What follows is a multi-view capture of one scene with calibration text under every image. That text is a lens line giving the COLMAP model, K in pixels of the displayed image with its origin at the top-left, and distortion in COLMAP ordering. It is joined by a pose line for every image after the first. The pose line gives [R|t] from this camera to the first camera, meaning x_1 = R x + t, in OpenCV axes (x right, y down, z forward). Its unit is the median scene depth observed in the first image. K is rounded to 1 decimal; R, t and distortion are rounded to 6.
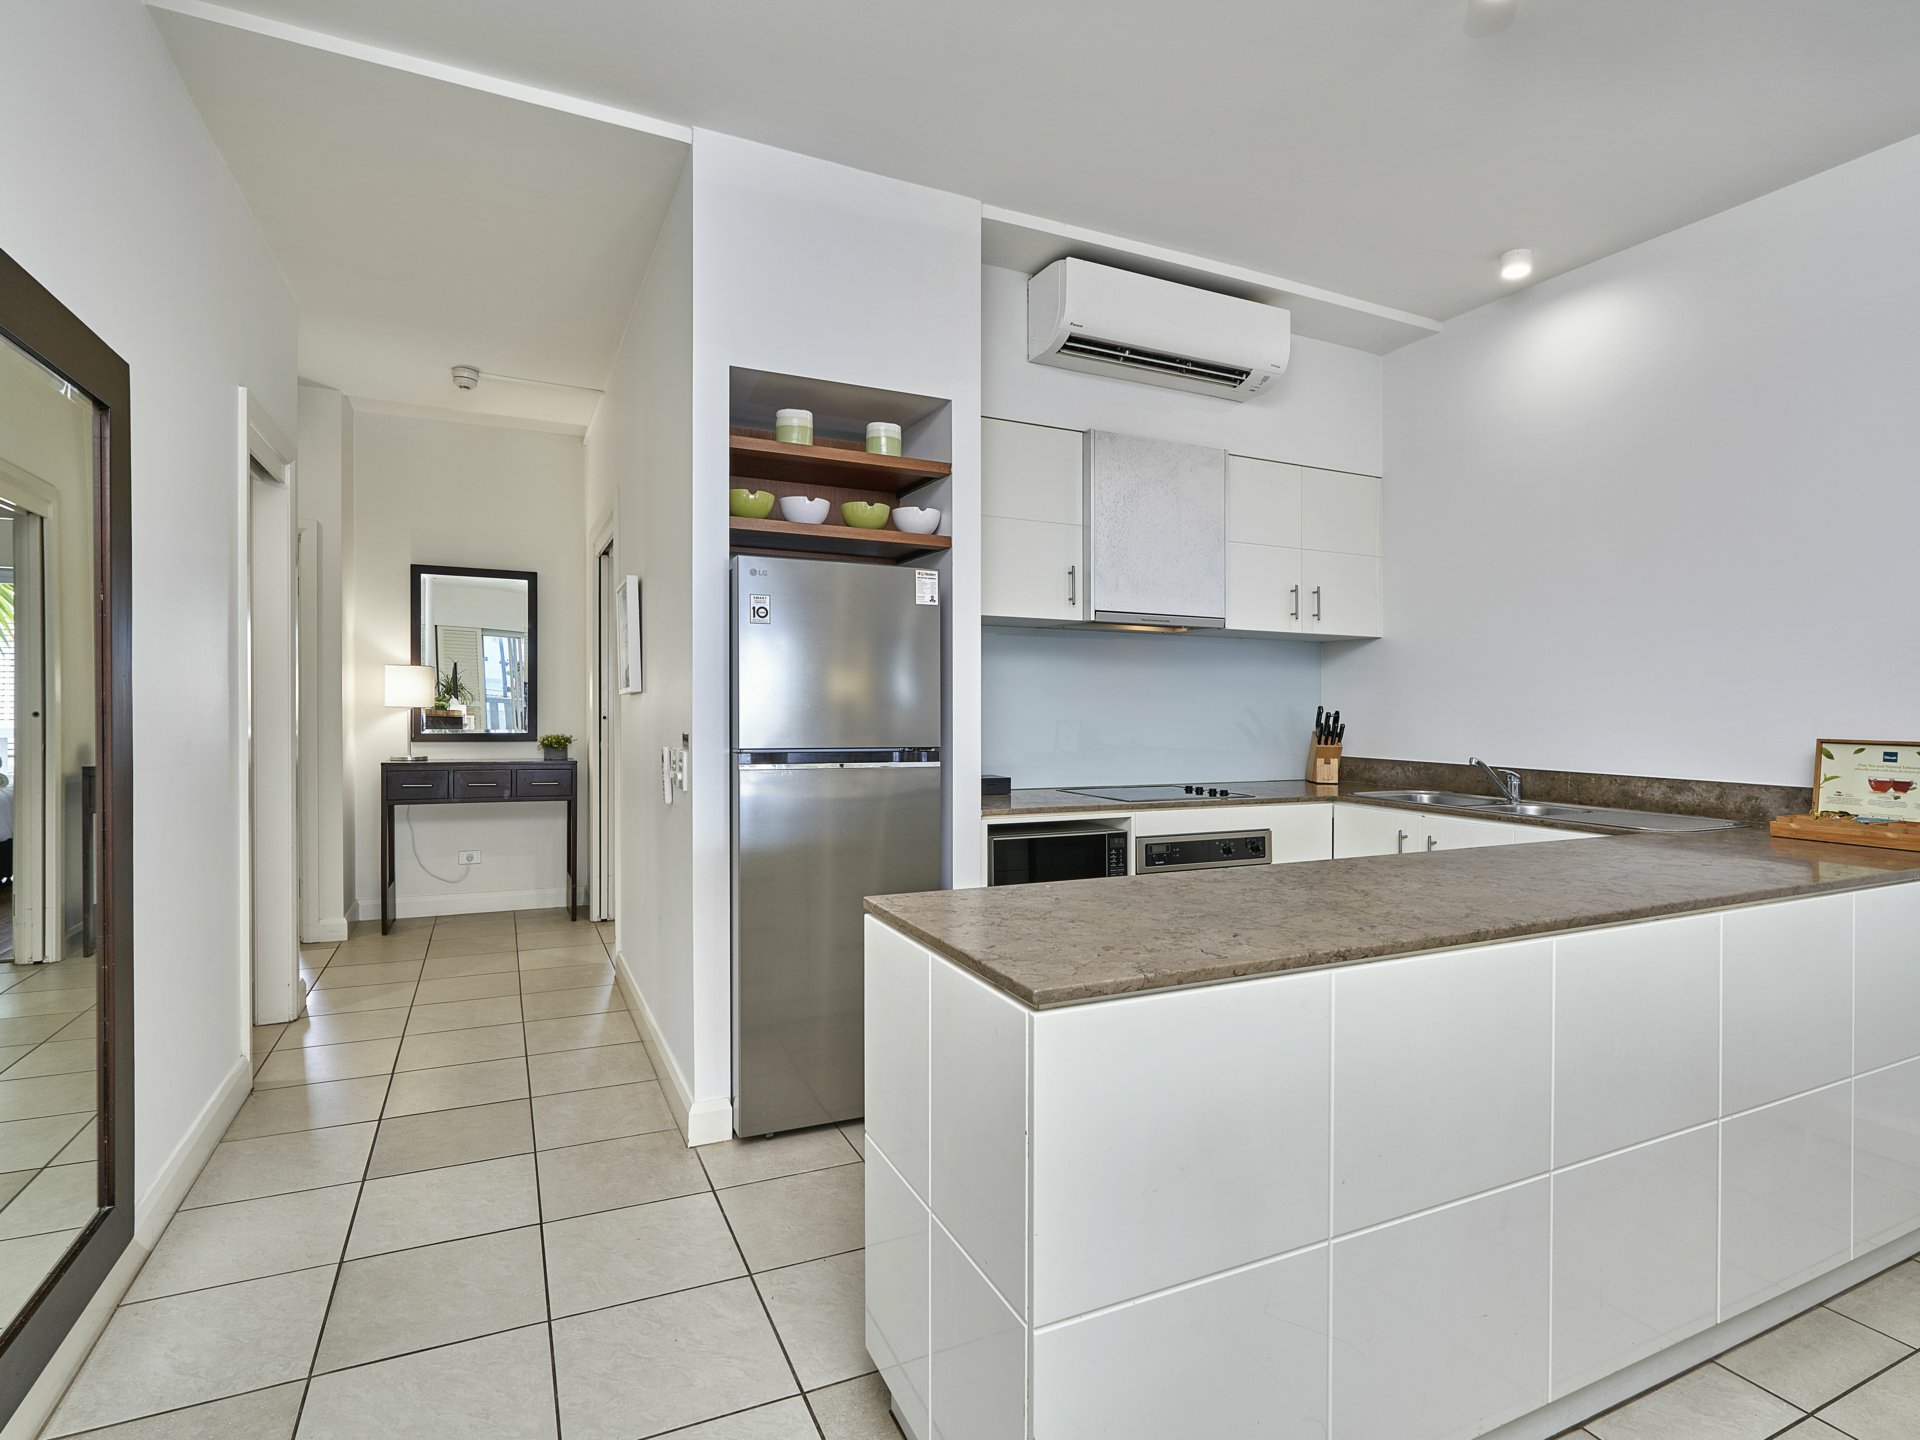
lens RADIAL K [[979.2, 0, 960.0], [0, 979.2, 720.0], [0, 0, 1]] dist [0.001121, 0.000101]
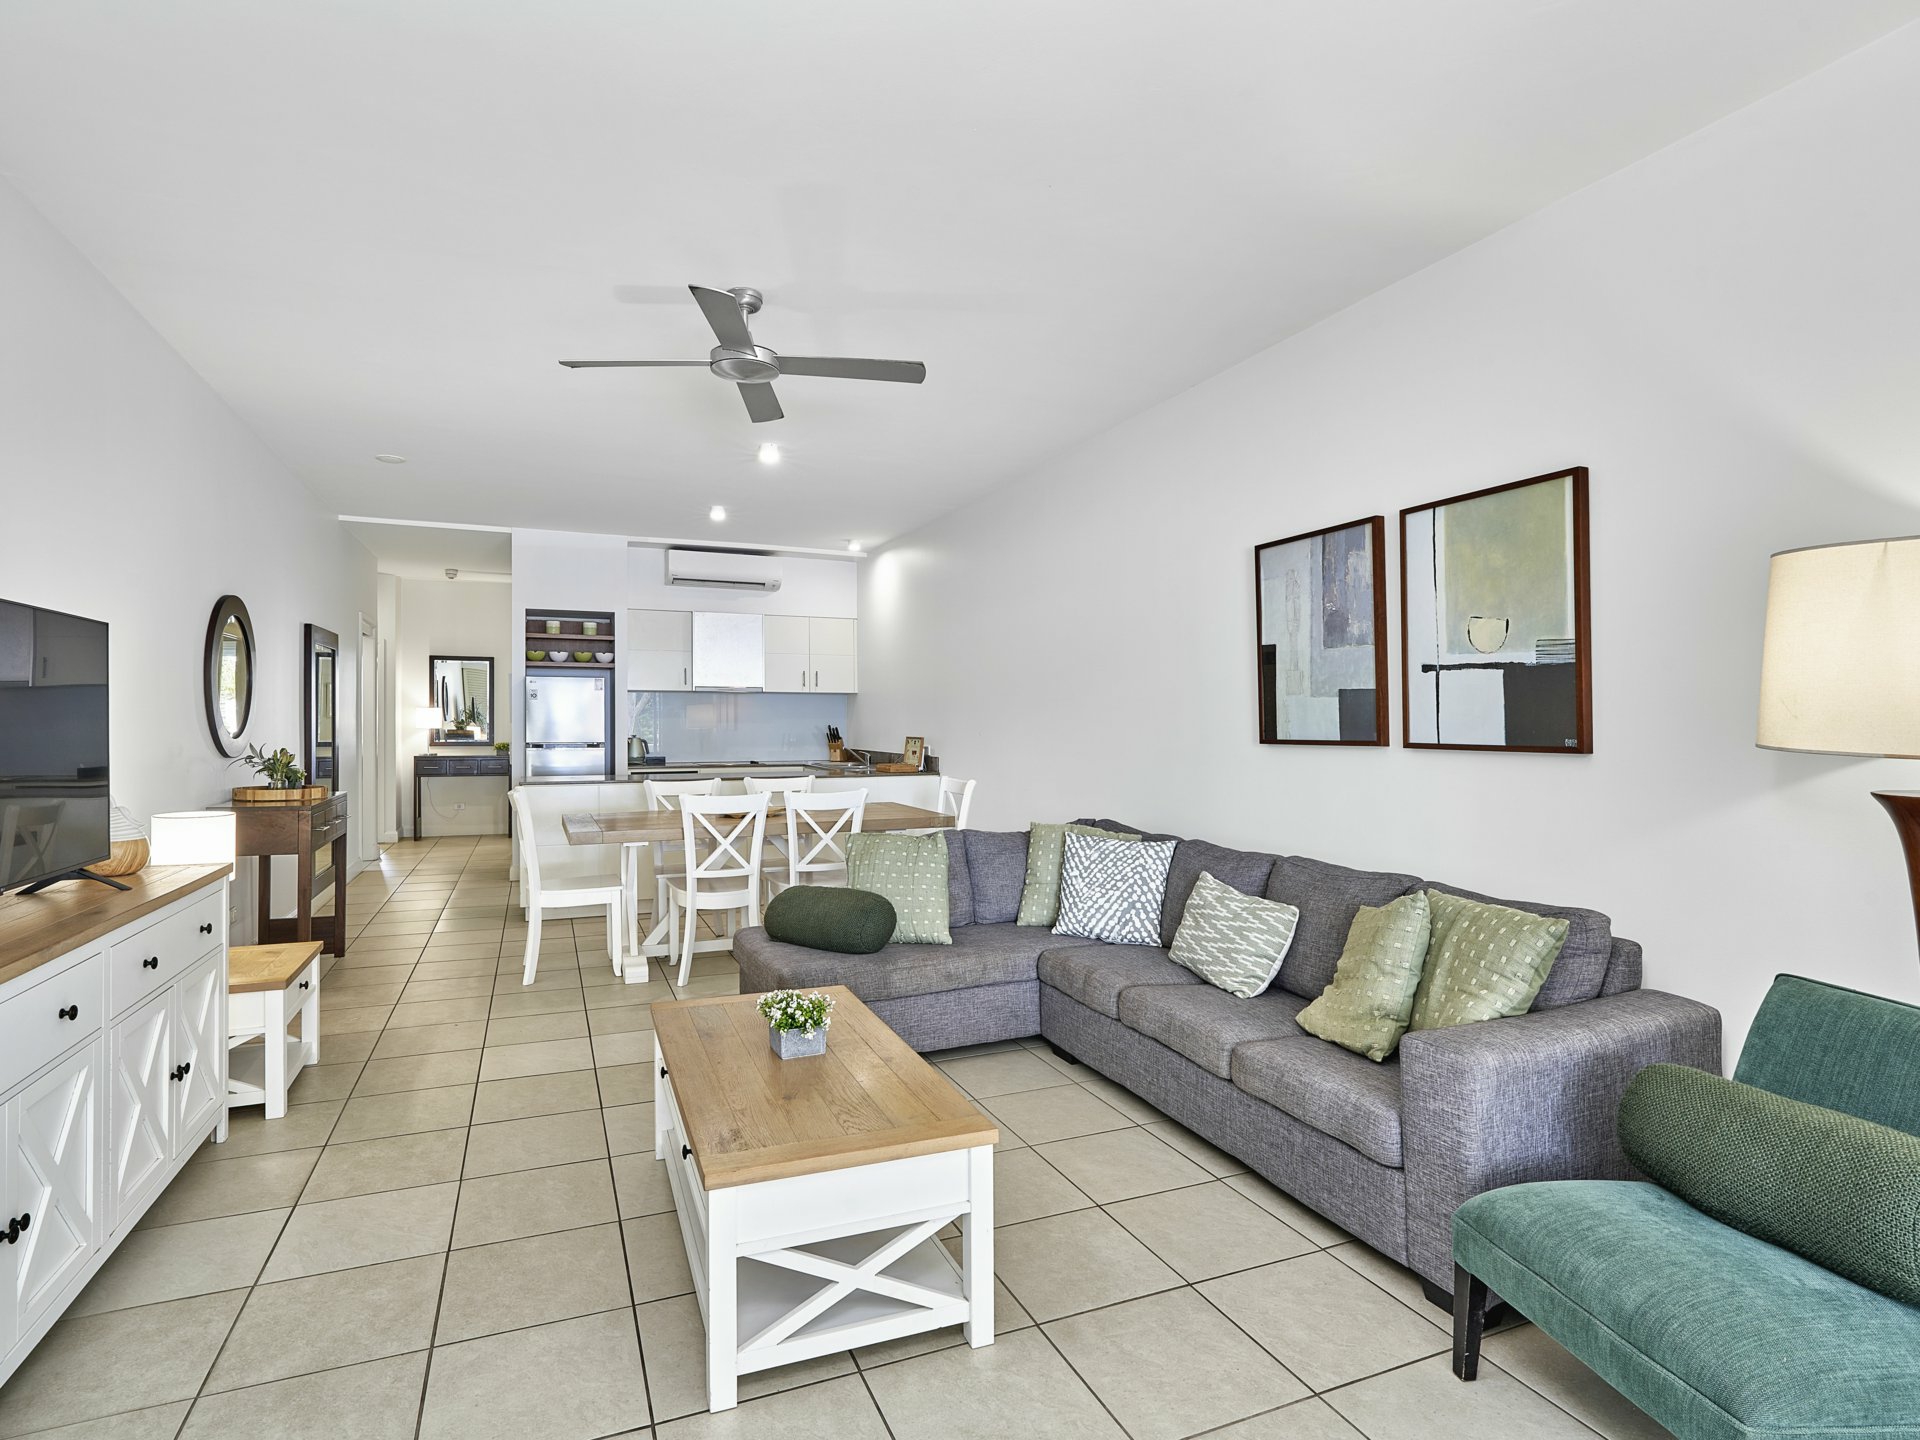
lens RADIAL K [[1018.2, 0, 960.0], [0, 1018.2, 720.0], [0, 0, 1]] dist [-0.001858, -0.000008]
pose [[0.998292, -0.007572, -0.057923, 0.659733], [0.006575, 0.999827, -0.017394, 0.013366], [0.058044, 0.016983, 0.998170, -1.037946]]
